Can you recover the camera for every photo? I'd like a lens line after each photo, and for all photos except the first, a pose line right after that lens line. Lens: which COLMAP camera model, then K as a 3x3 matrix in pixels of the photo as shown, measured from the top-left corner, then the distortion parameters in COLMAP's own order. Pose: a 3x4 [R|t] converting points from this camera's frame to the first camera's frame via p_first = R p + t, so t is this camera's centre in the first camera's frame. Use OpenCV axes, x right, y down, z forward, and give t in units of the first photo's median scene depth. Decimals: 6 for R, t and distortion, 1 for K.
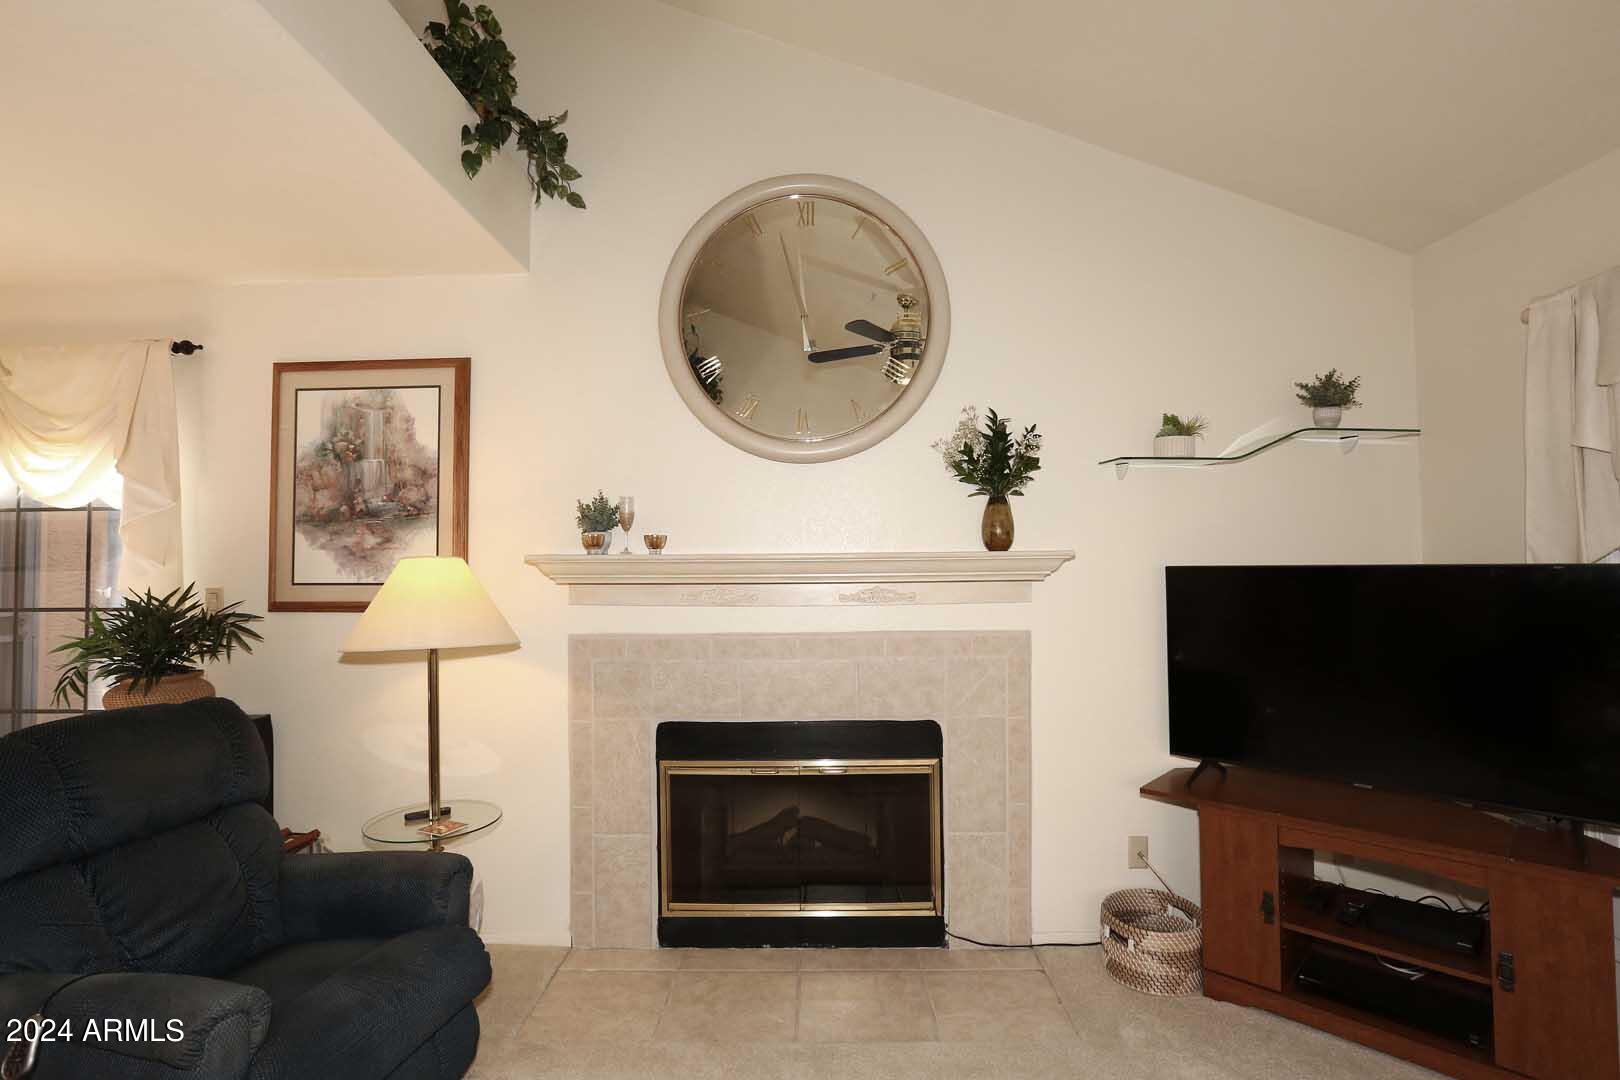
lens RADIAL K [[800.0, 0, 811.3], [0, 800.0, 532.3], [0, 0, 1]] dist [-0.058341, 0.030499]
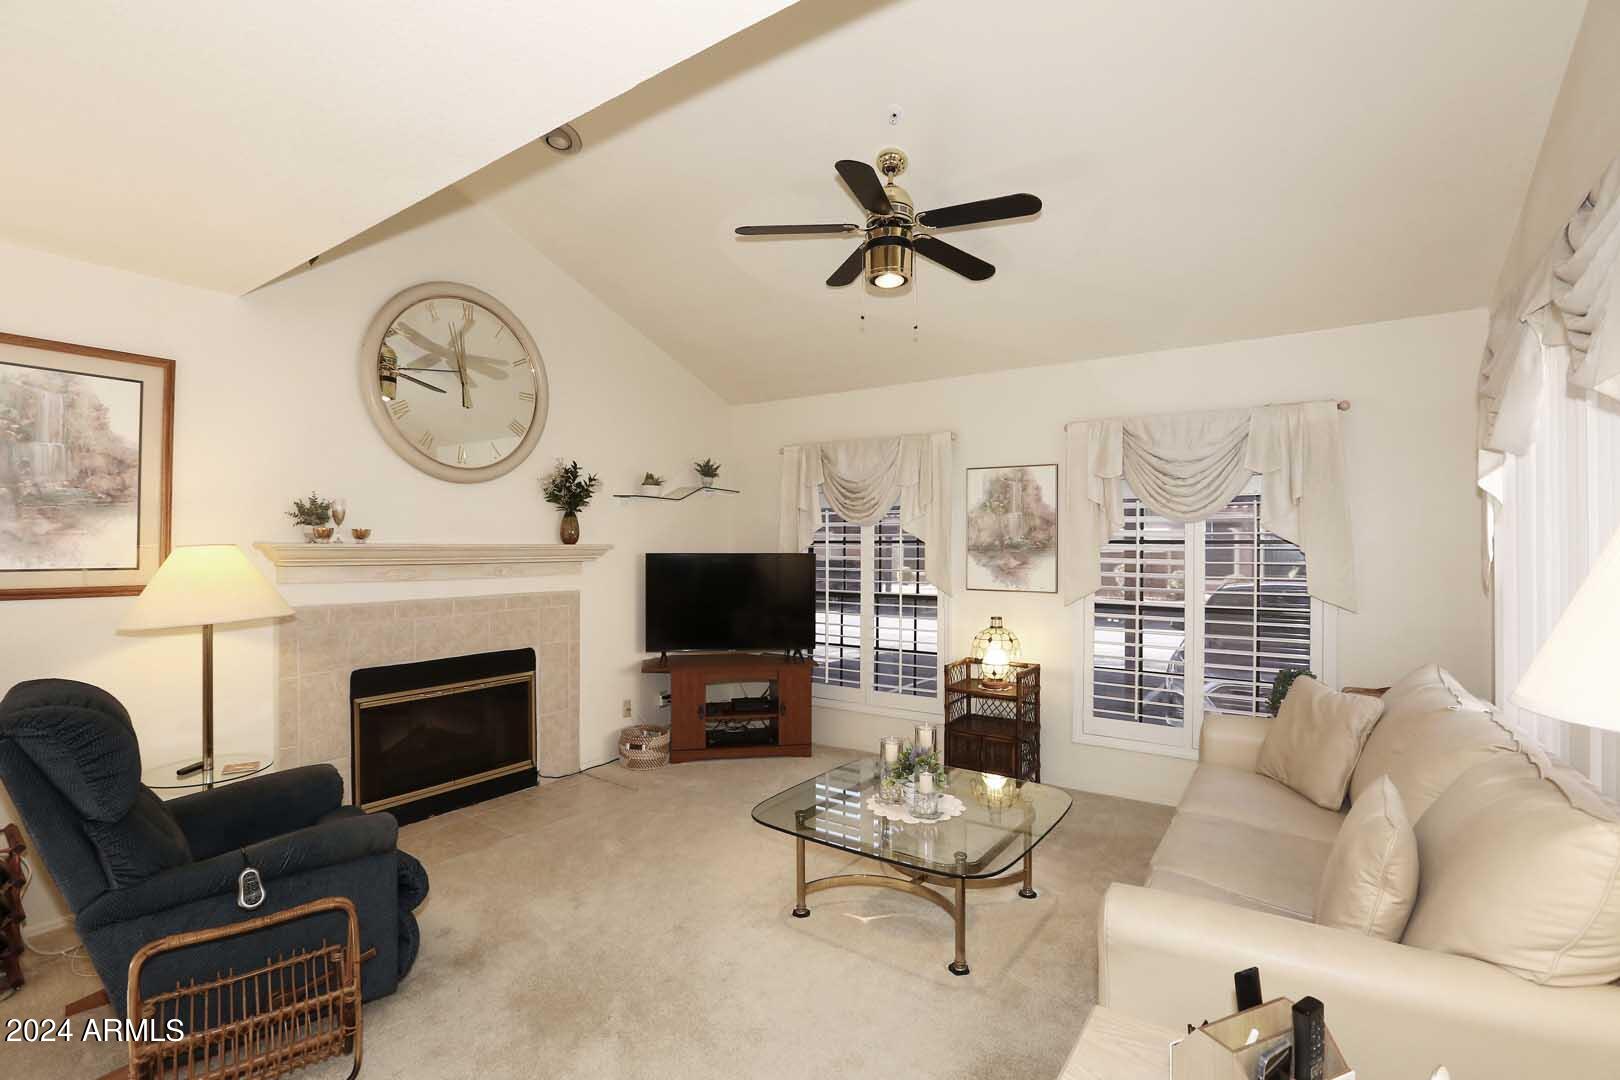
lens RADIAL K [[758.9, 0, 810.0], [0, 758.9, 540.0], [0, 0, 1]] dist [-0.002300, -0.000433]
pose [[0.546260, 0.016534, 0.837452, -0.837072], [-0.035915, 0.999348, 0.003696, -0.009459], [-0.836845, -0.032097, 0.546498, -0.314510]]
